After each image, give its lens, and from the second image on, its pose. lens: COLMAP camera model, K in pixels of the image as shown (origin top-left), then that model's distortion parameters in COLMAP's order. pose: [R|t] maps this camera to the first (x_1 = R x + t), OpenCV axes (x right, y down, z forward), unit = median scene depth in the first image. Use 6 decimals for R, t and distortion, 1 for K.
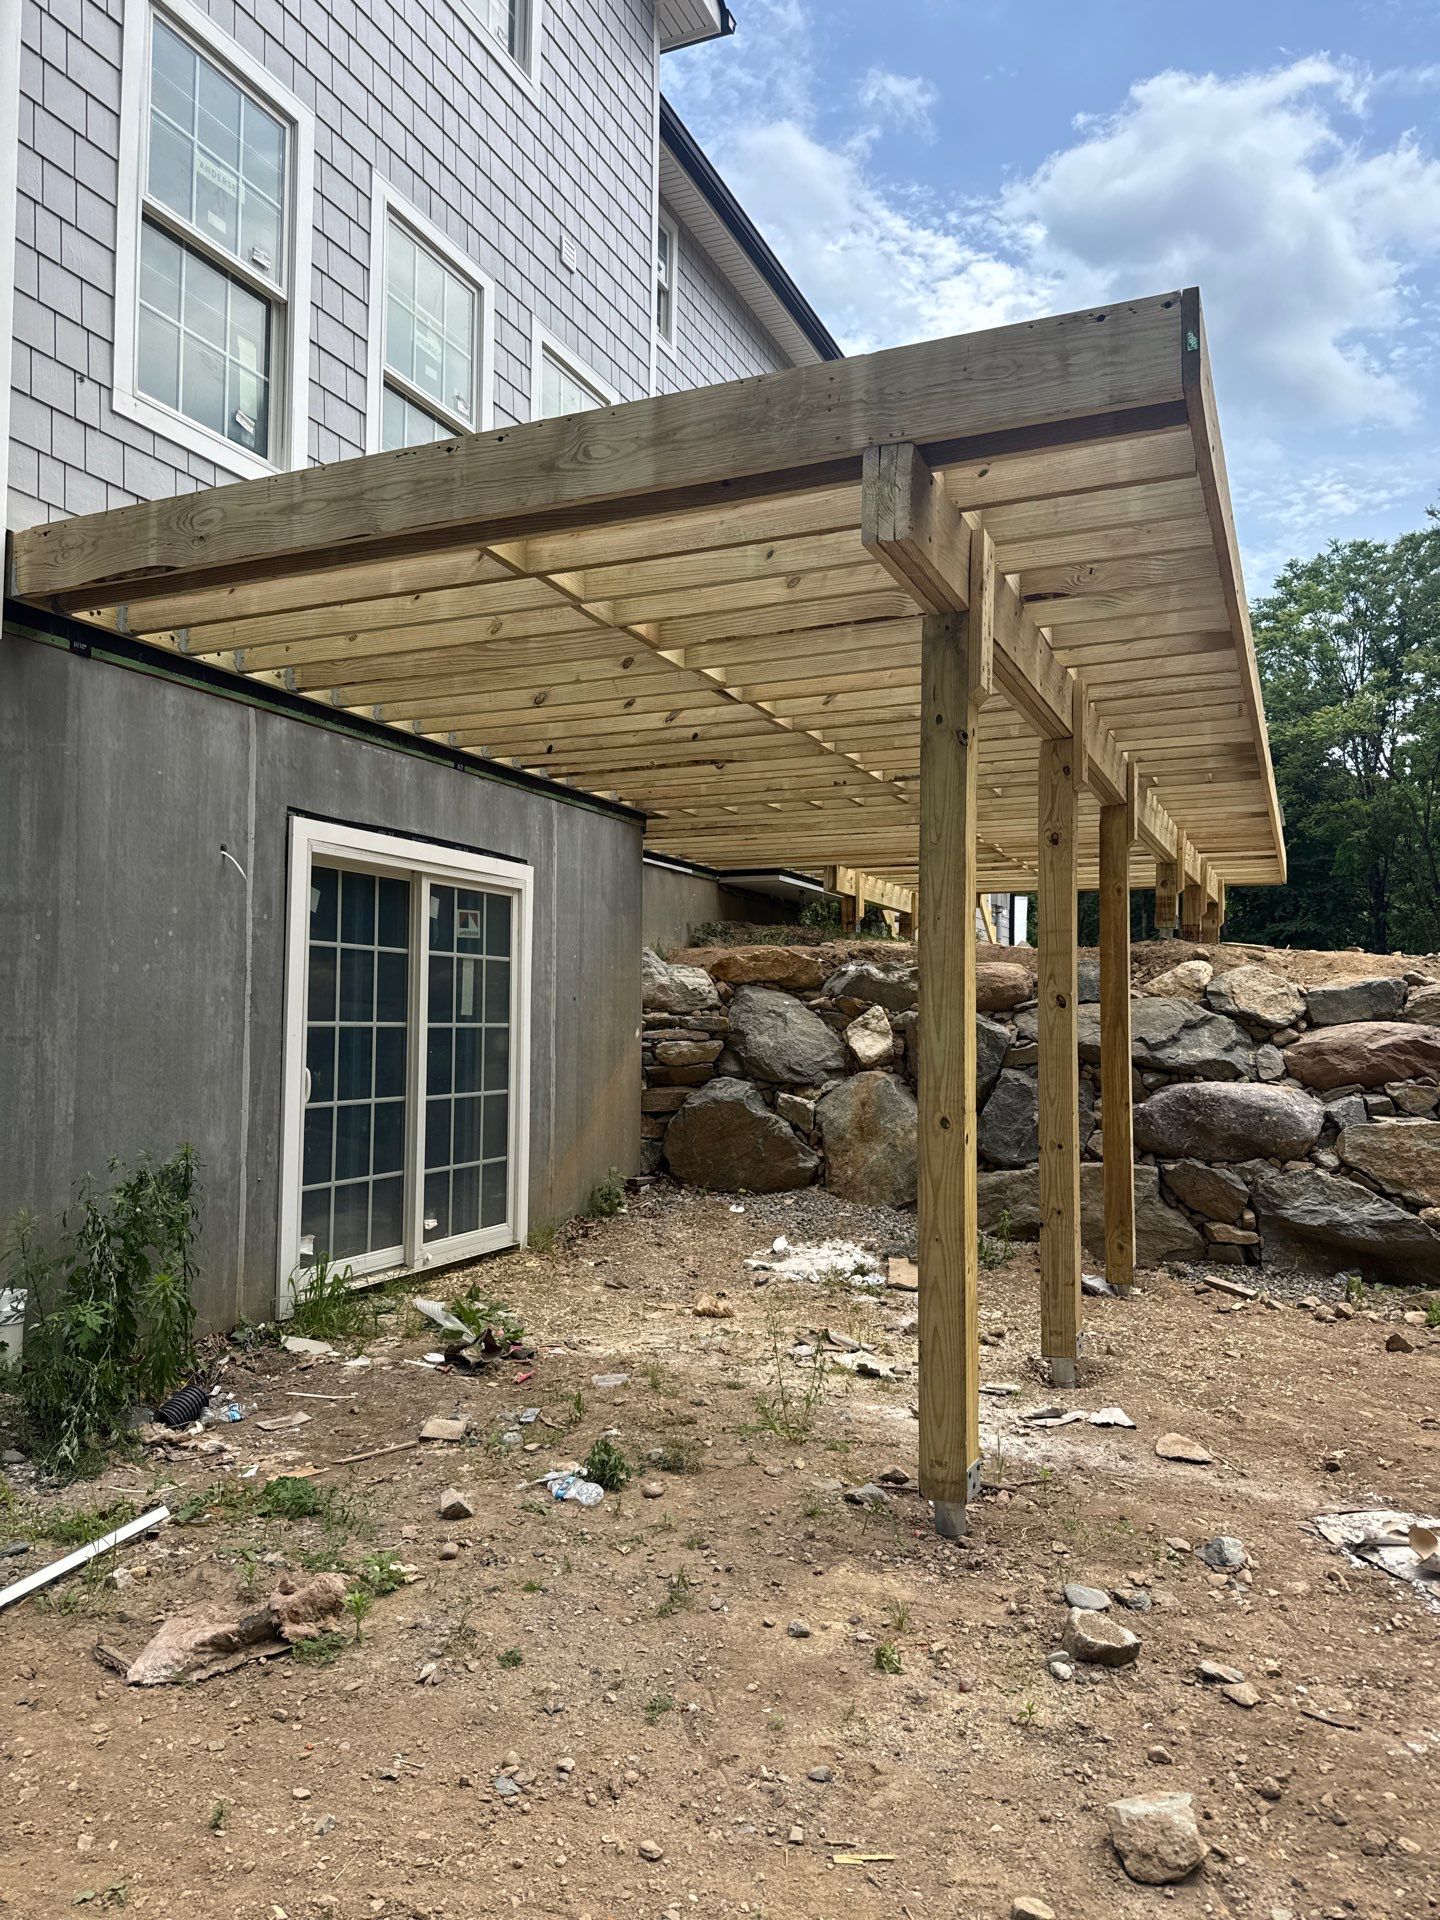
lens RADIAL K [[1340.4, 0, 720.0], [0, 1340.4, 960.0], [0, 0, 1]] dist [0.105642, -0.160515]
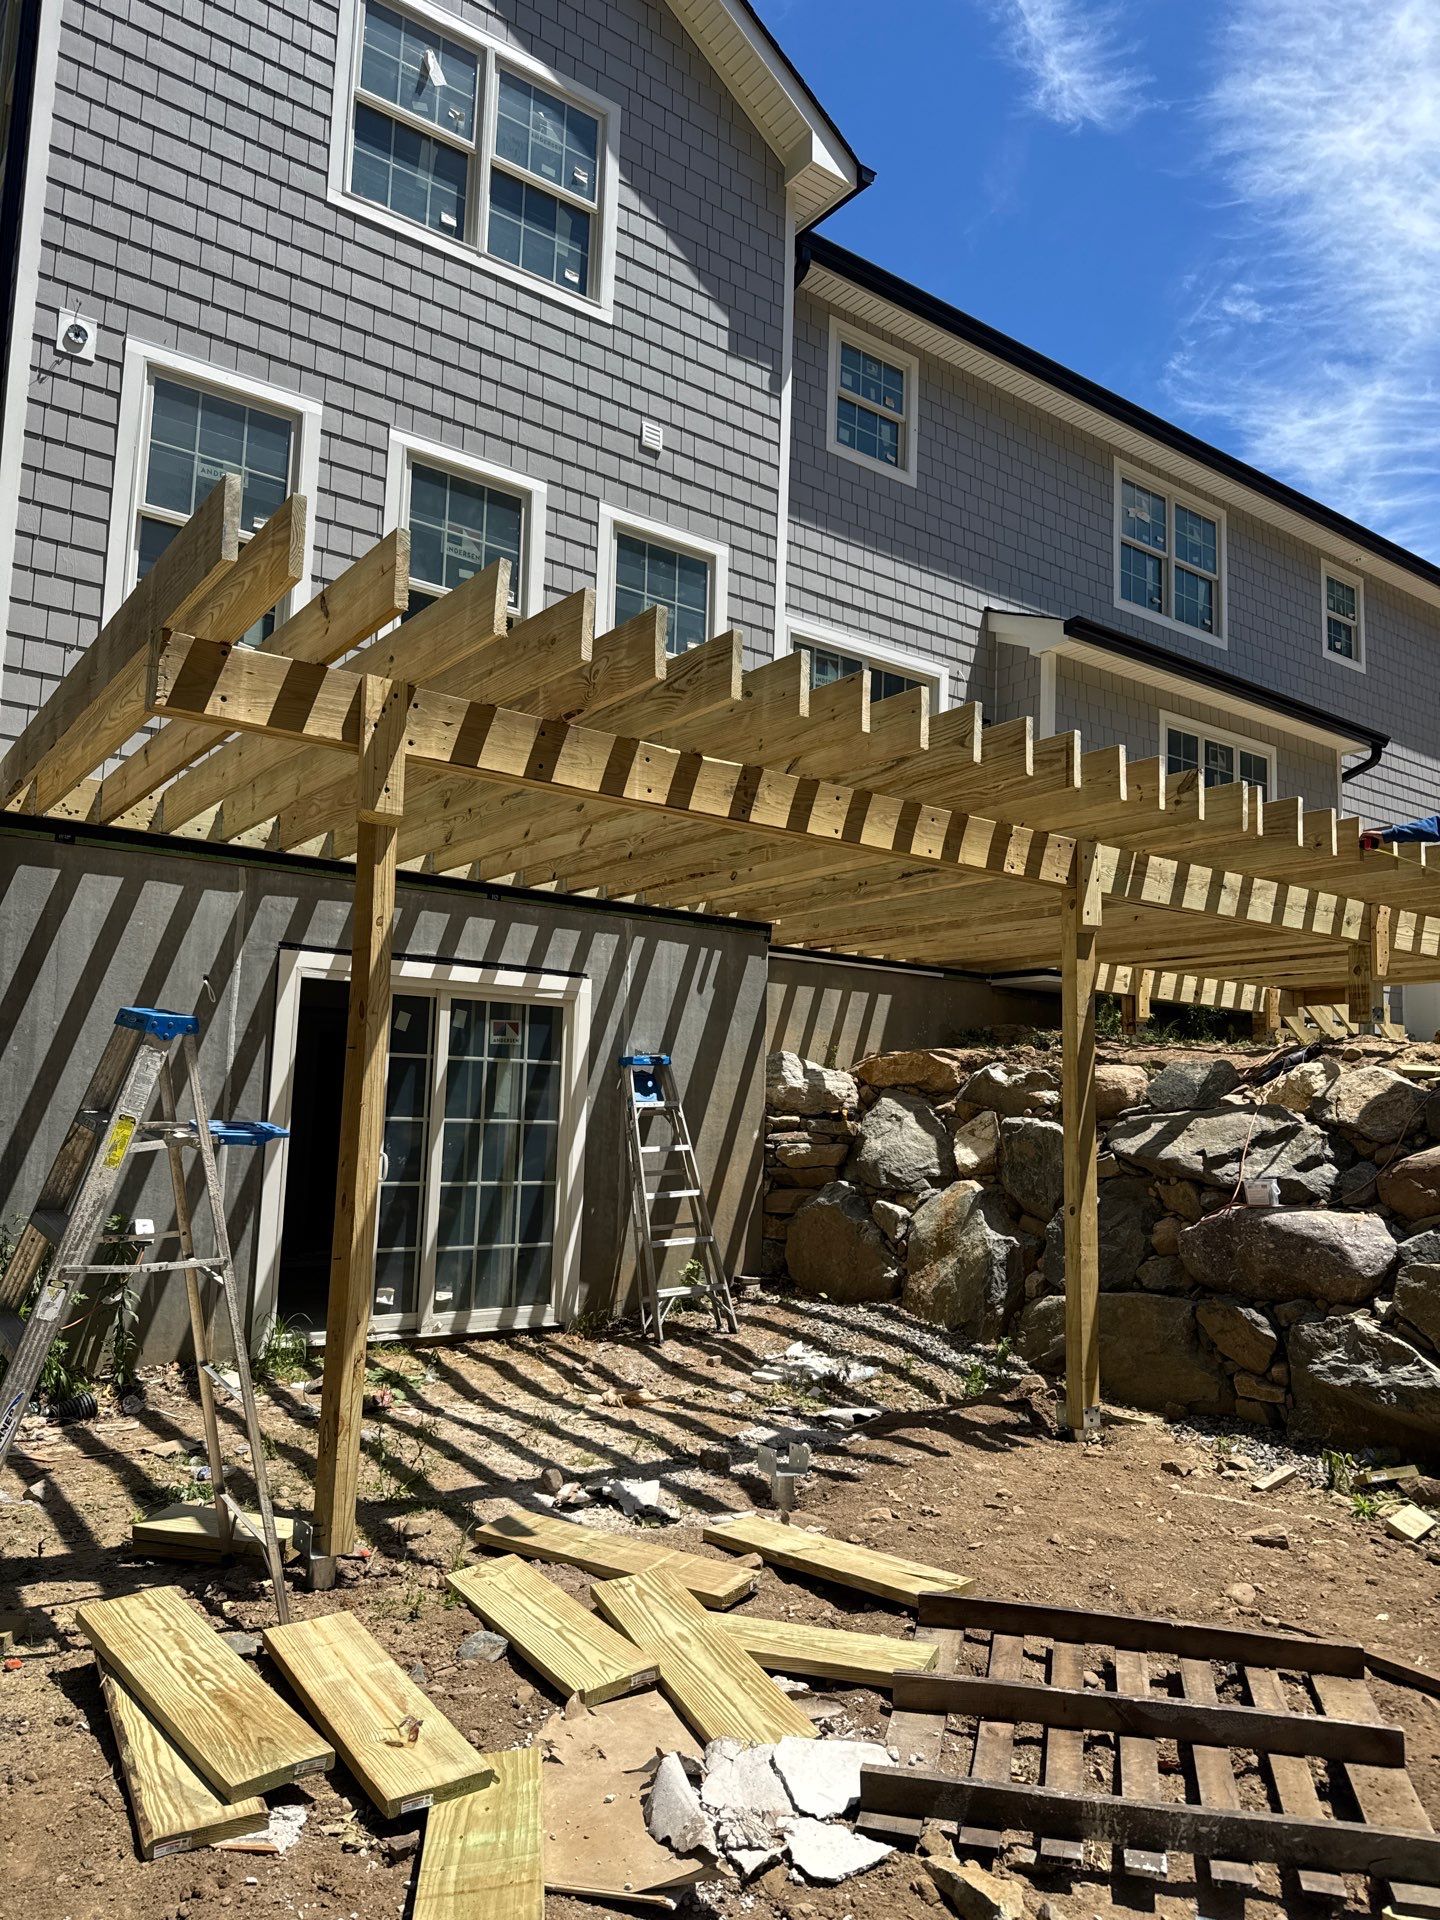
lens RADIAL K [[1328.9, 0, 720.2], [0, 1328.9, 964.8], [0, 0, 1]] dist [0.159639, -0.291892]
pose [[0.865304, -0.045400, -0.499187, 0.510730], [0.004396, 0.996539, -0.083013, 0.010400], [0.501228, 0.069637, 0.862509, 0.100660]]
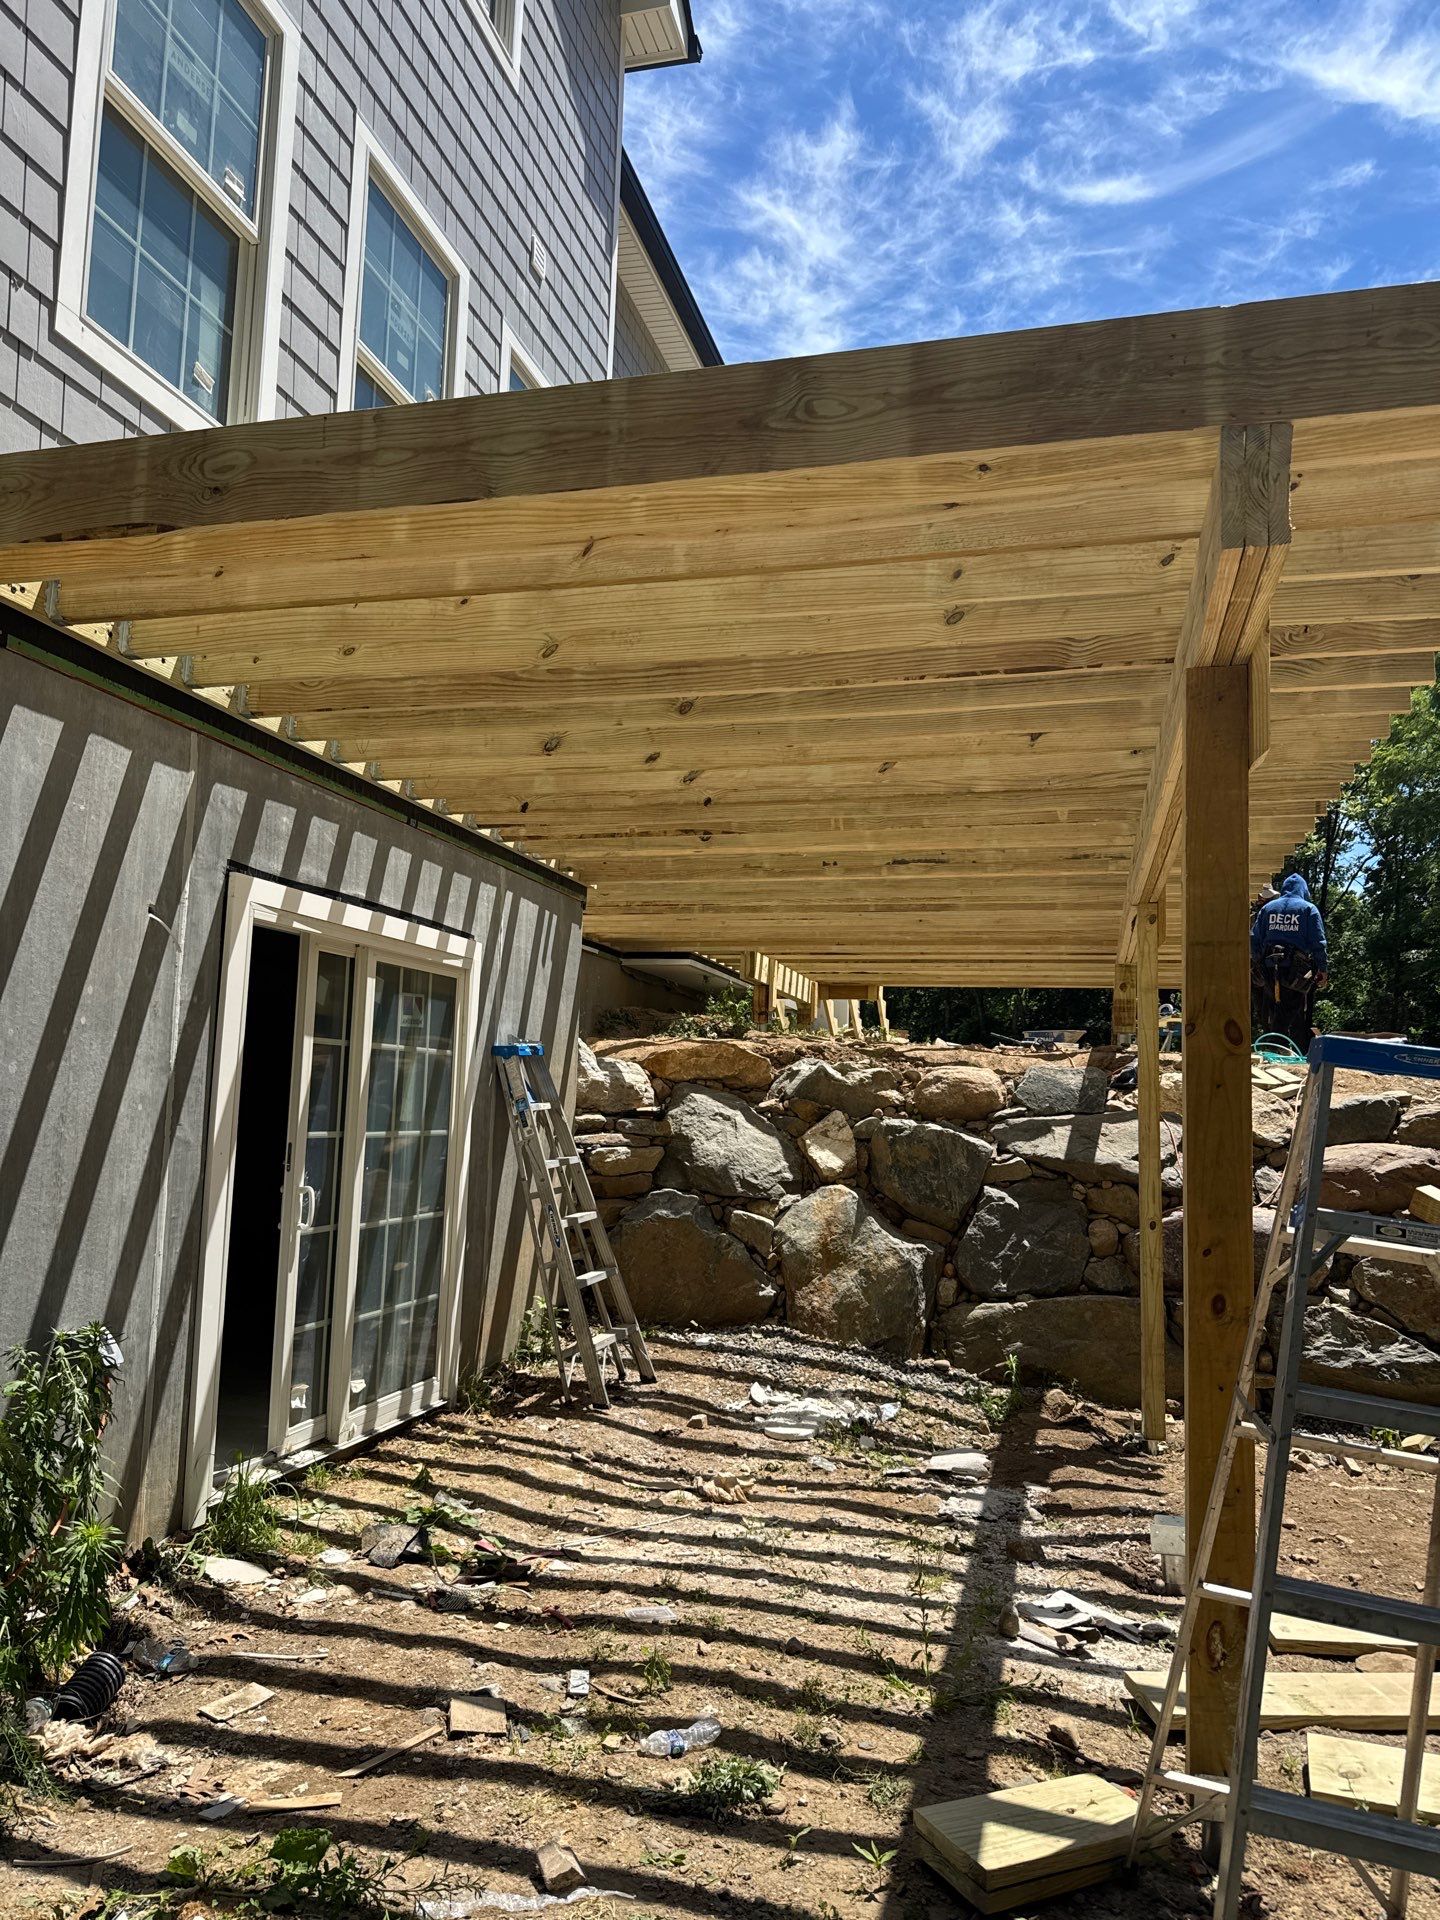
lens RADIAL K [[1340.4, 0, 720.0], [0, 1340.4, 960.0], [0, 0, 1]] dist [0.105642, -0.160515]
pose [[0.986937, 0.036743, 0.156858, -0.124297], [-0.027473, 0.997768, -0.060864, -0.011725], [-0.158744, 0.055760, 0.985744, 0.140563]]
